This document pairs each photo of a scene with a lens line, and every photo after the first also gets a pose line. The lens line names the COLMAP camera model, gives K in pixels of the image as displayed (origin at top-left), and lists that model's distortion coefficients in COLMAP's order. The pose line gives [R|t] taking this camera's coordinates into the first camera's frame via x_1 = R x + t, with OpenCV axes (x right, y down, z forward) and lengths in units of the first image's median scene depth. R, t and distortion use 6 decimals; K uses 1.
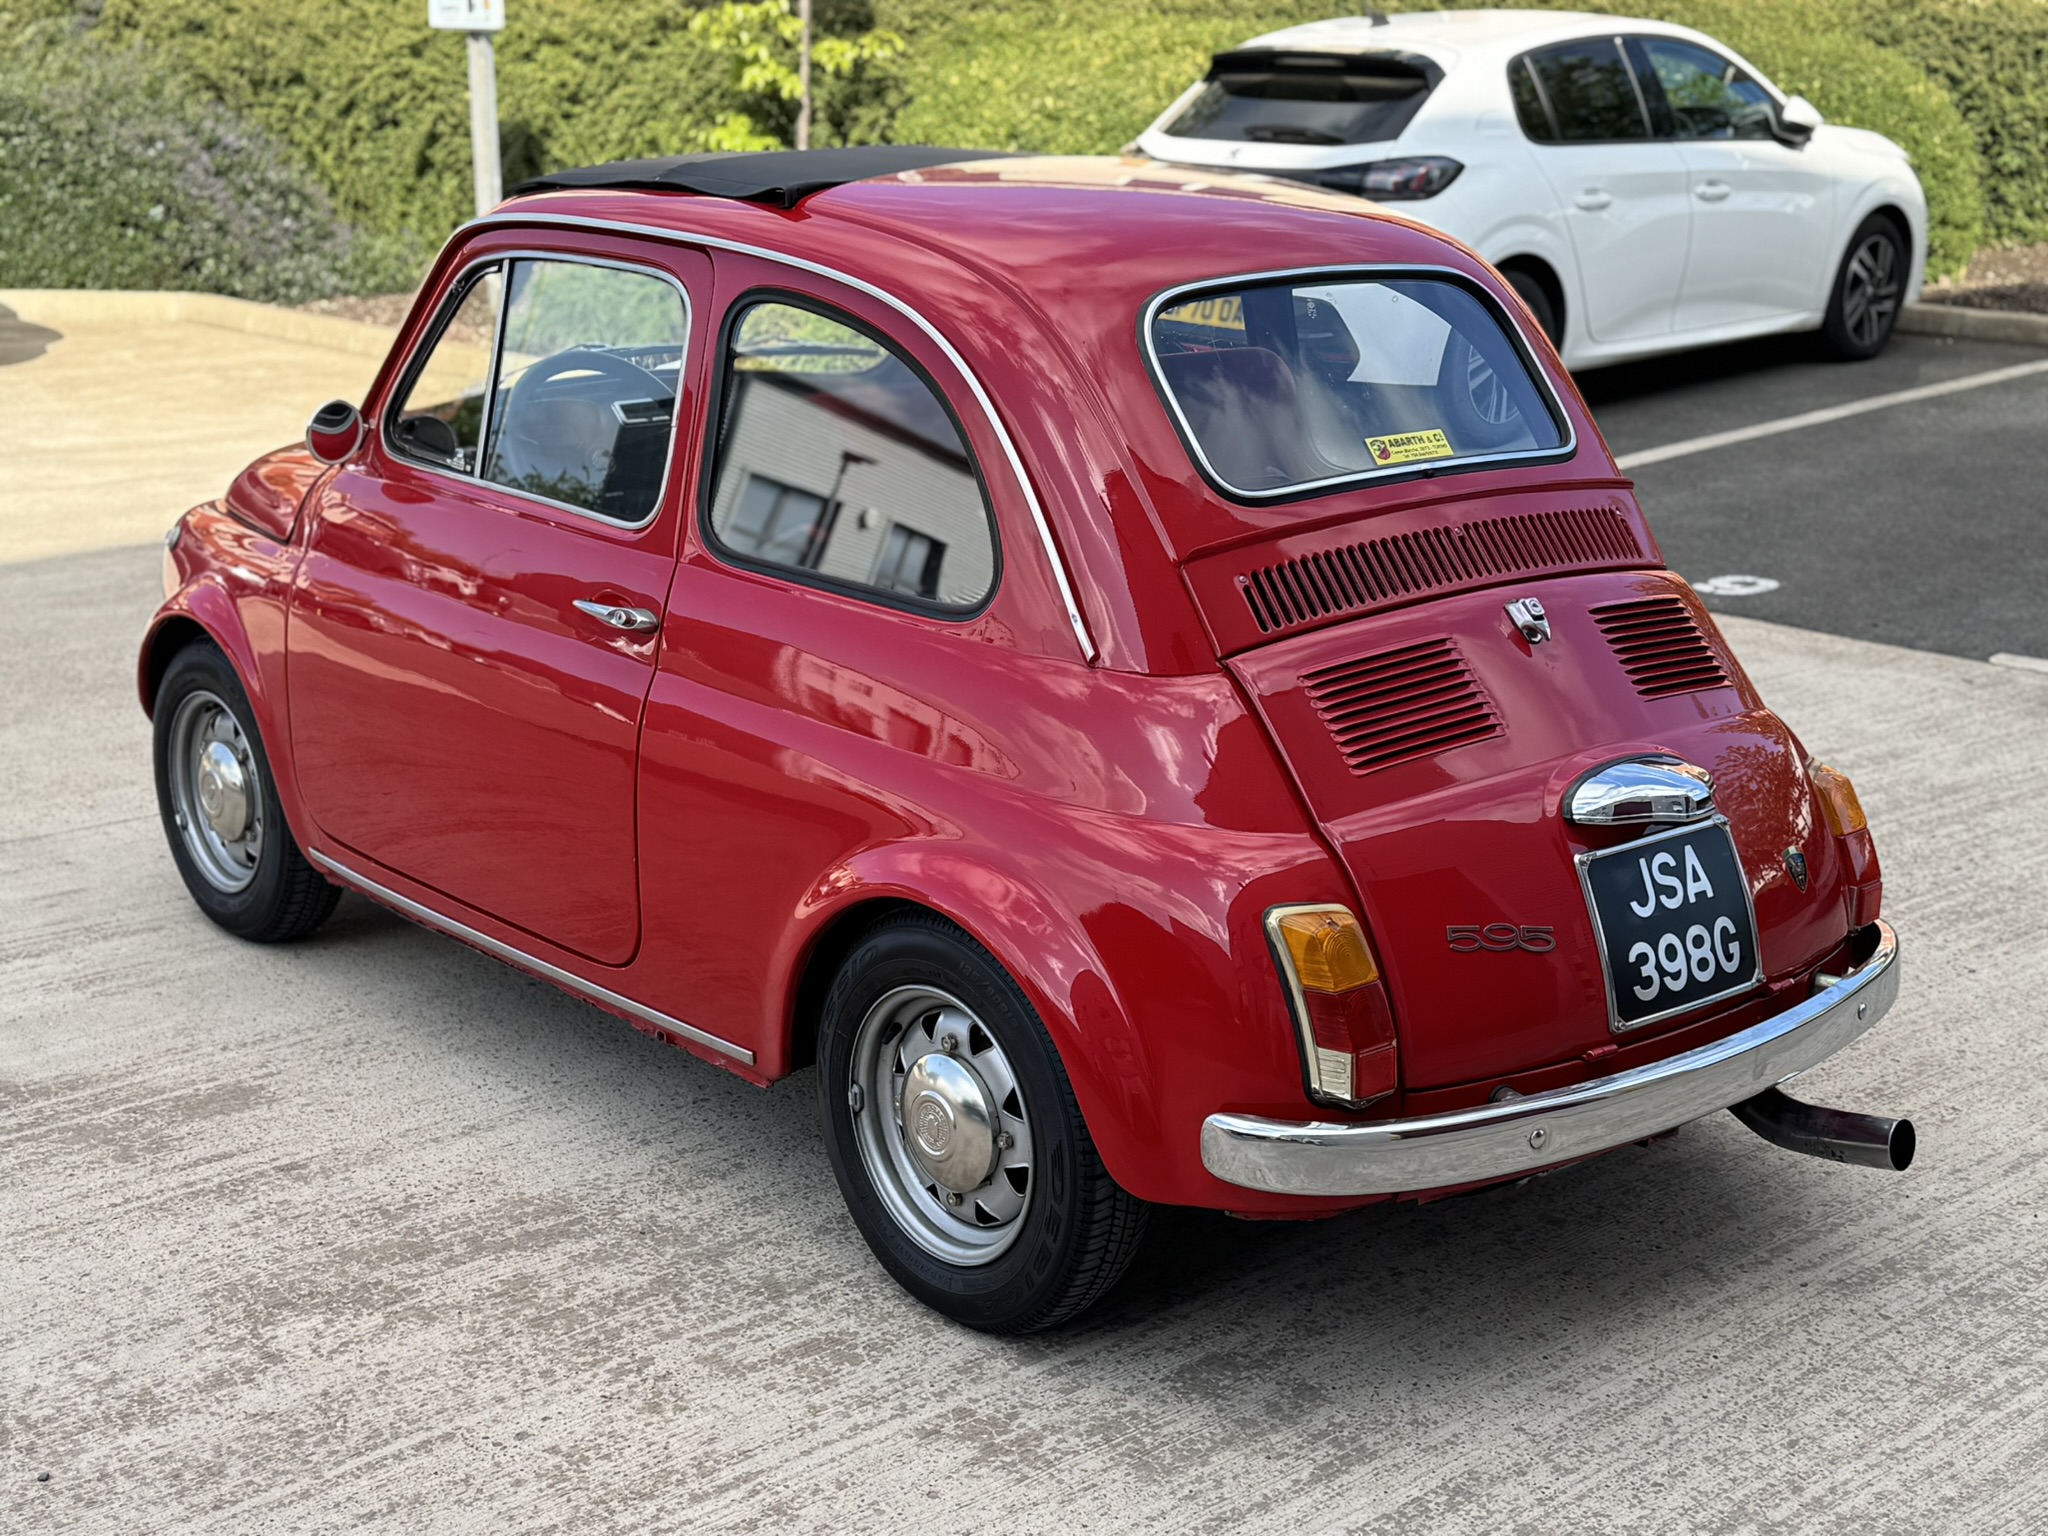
lens RADIAL K [[2761.1, 0, 1028.5], [0, 2761.1, 778.6], [0, 0, 1]] dist [0.201802, -0.474677]
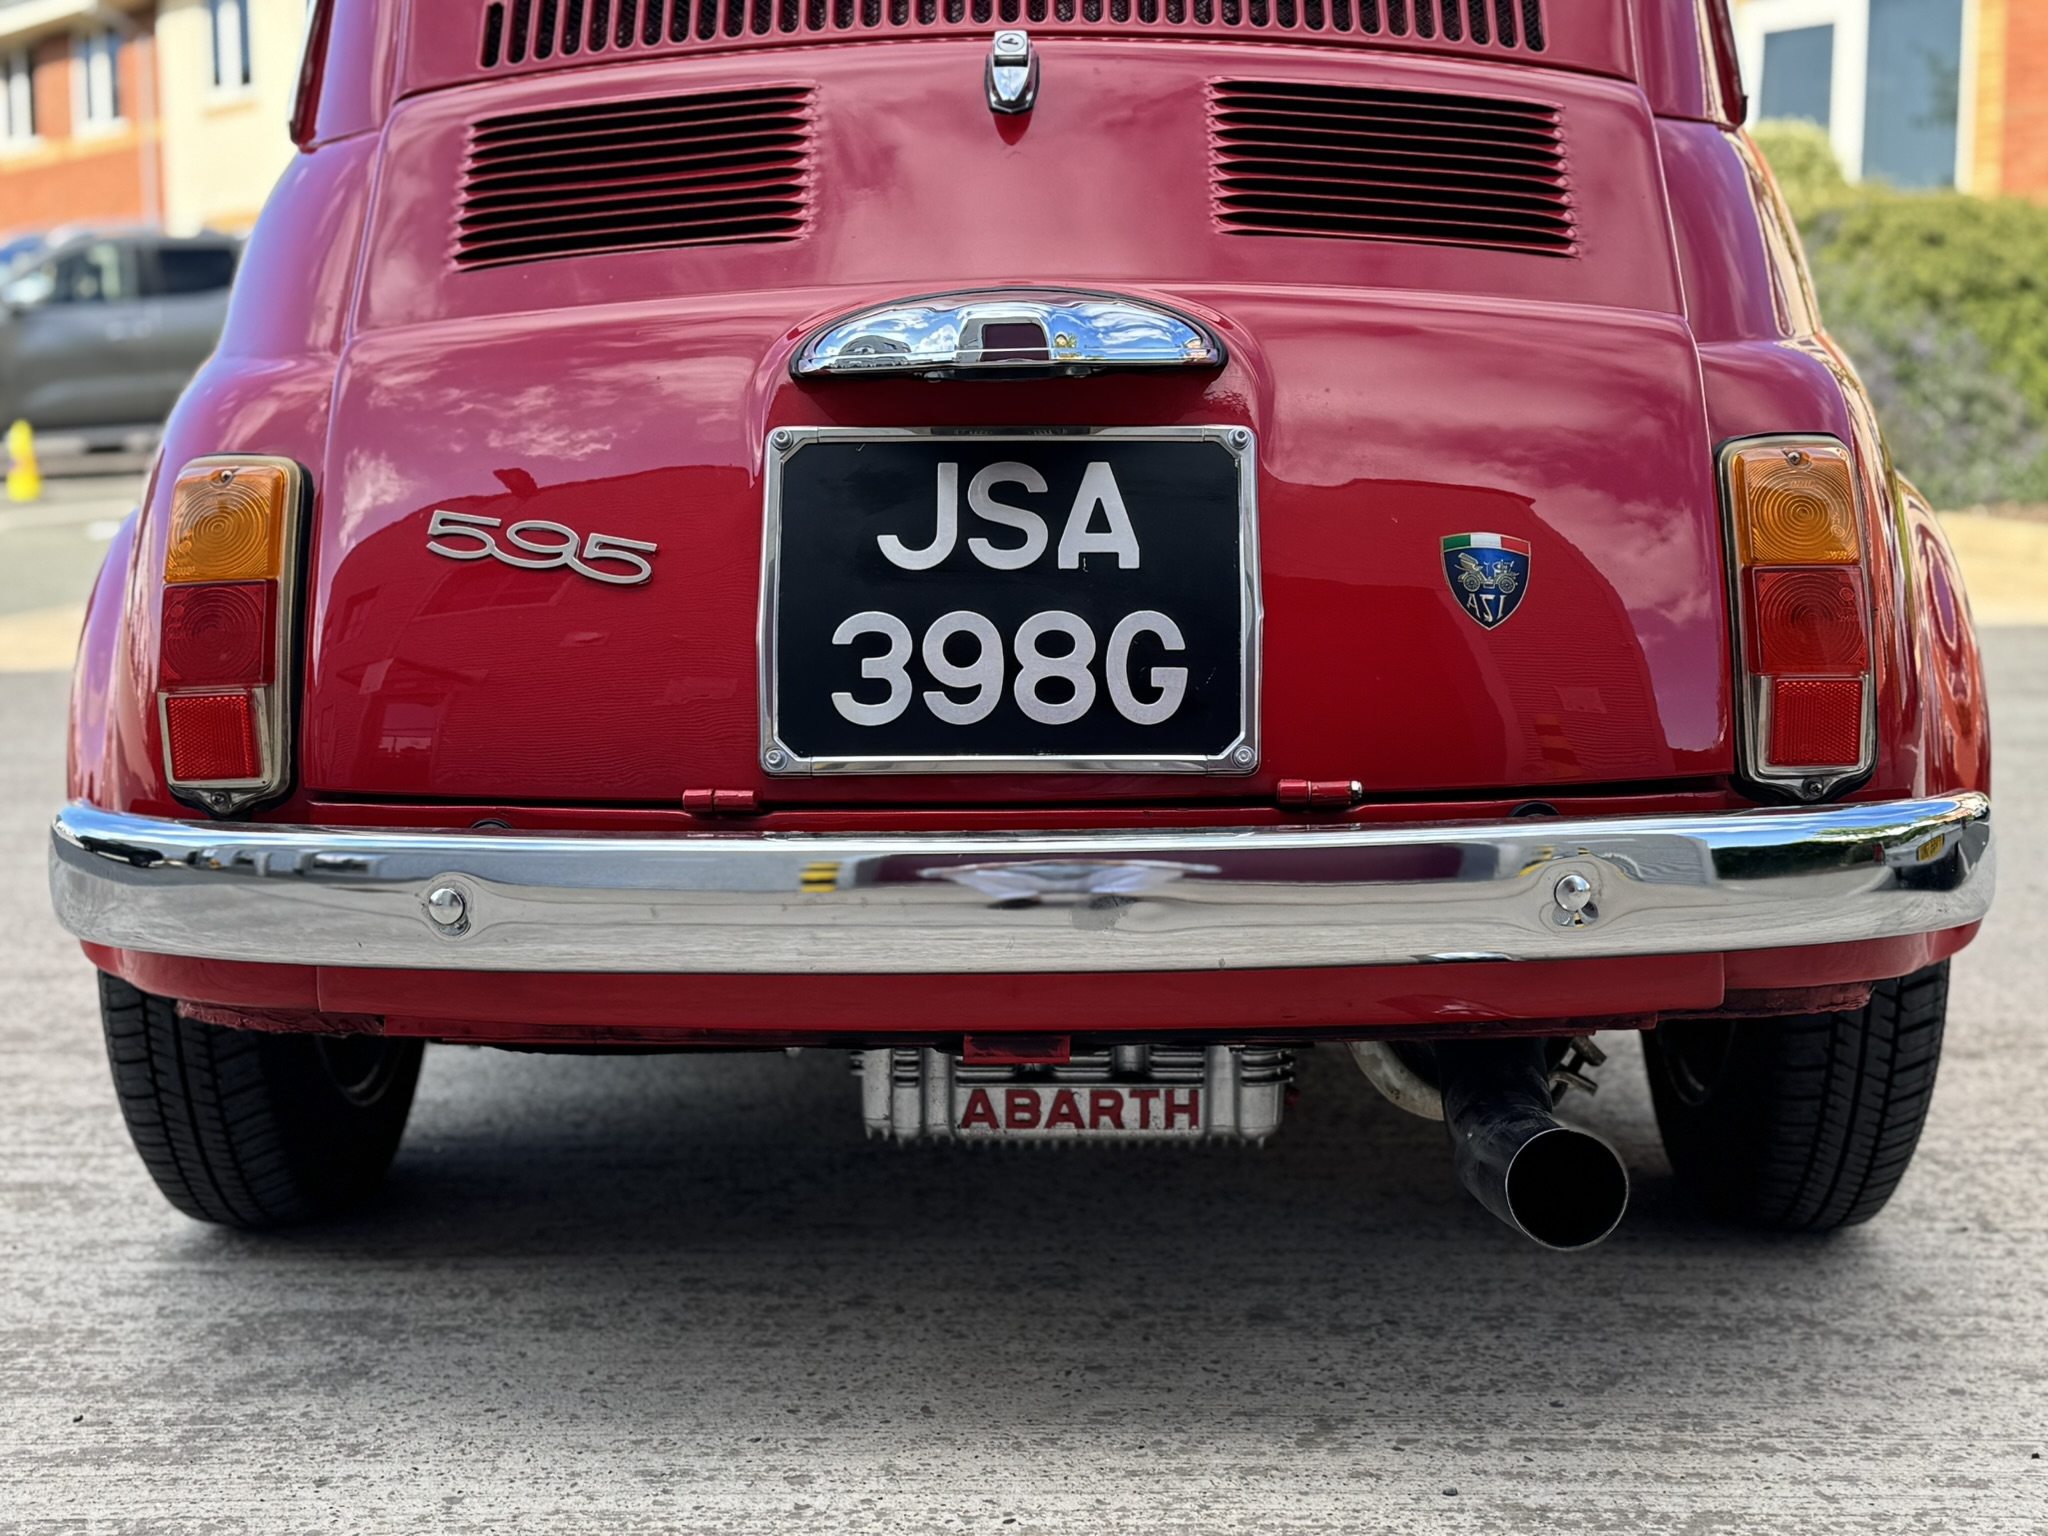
lens RADIAL K [[2761.1, 0, 1028.5], [0, 2761.1, 778.6], [0, 0, 1]] dist [0.201802, -0.474677]
pose [[0.732363, 0.066703, -0.677640, 0.516975], [-0.159262, 0.984366, -0.075228, 0.108410], [0.662028, 0.163016, 0.731536, 0.587642]]
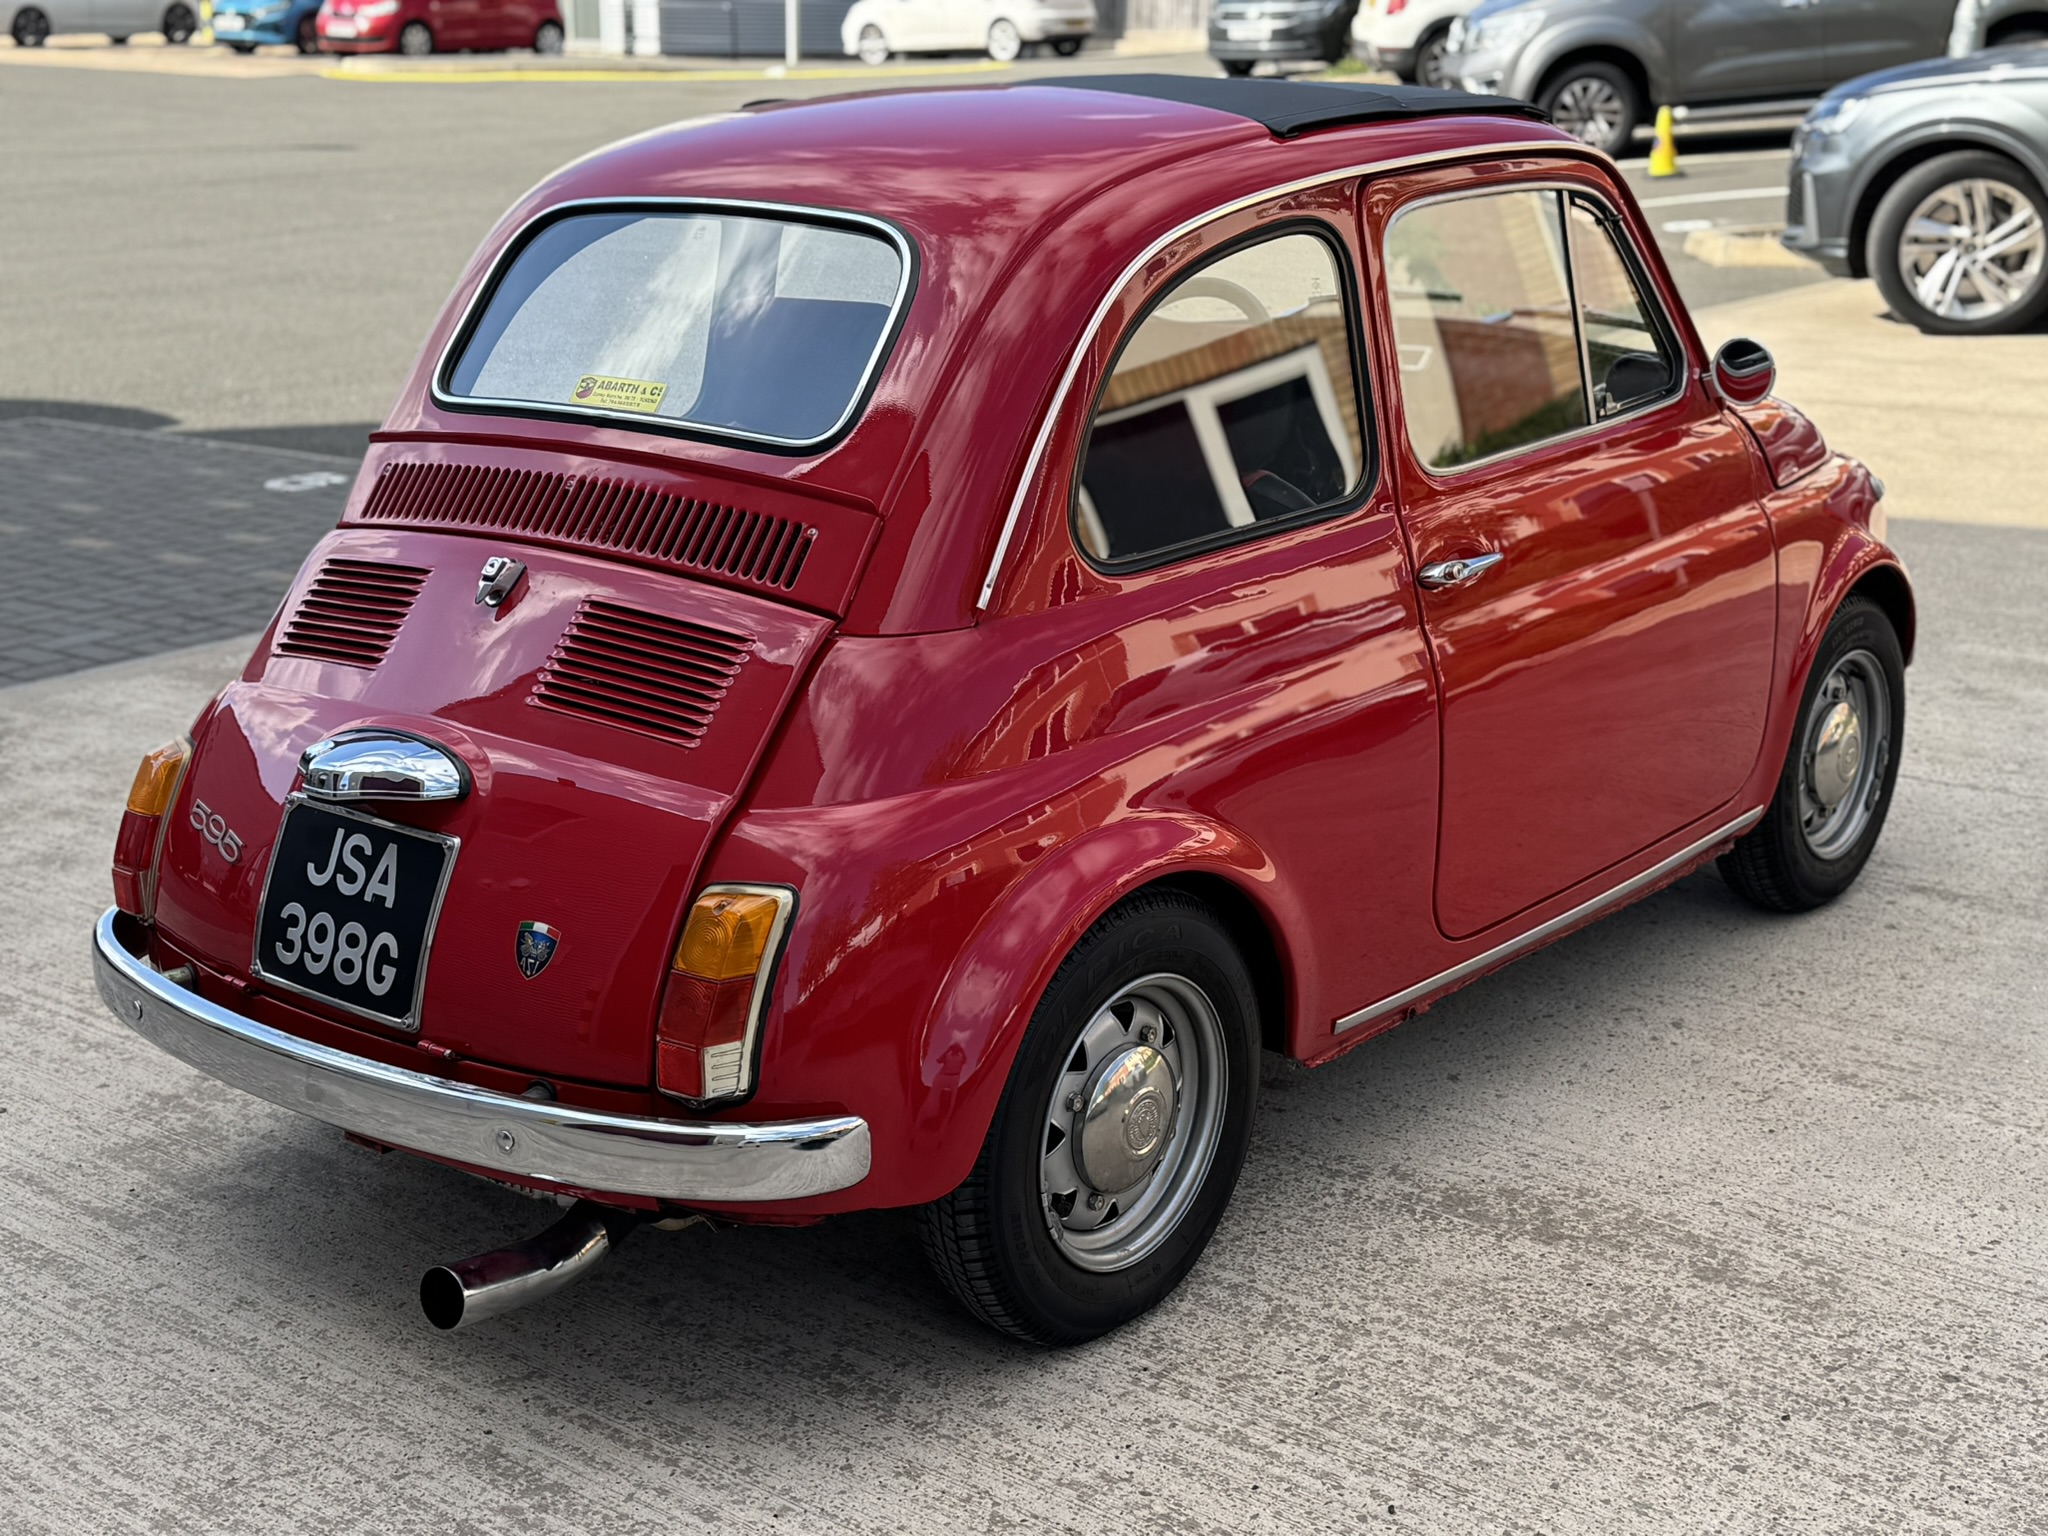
lens RADIAL K [[2761.1, 0, 1028.5], [0, 2761.1, 778.6], [0, 0, 1]] dist [0.201802, -0.474677]
pose [[0.151730, 0.256235, -0.954632, 1.031303], [-0.245224, 0.945377, 0.214774, -0.220703], [0.957519, 0.201511, 0.206277, 0.922332]]
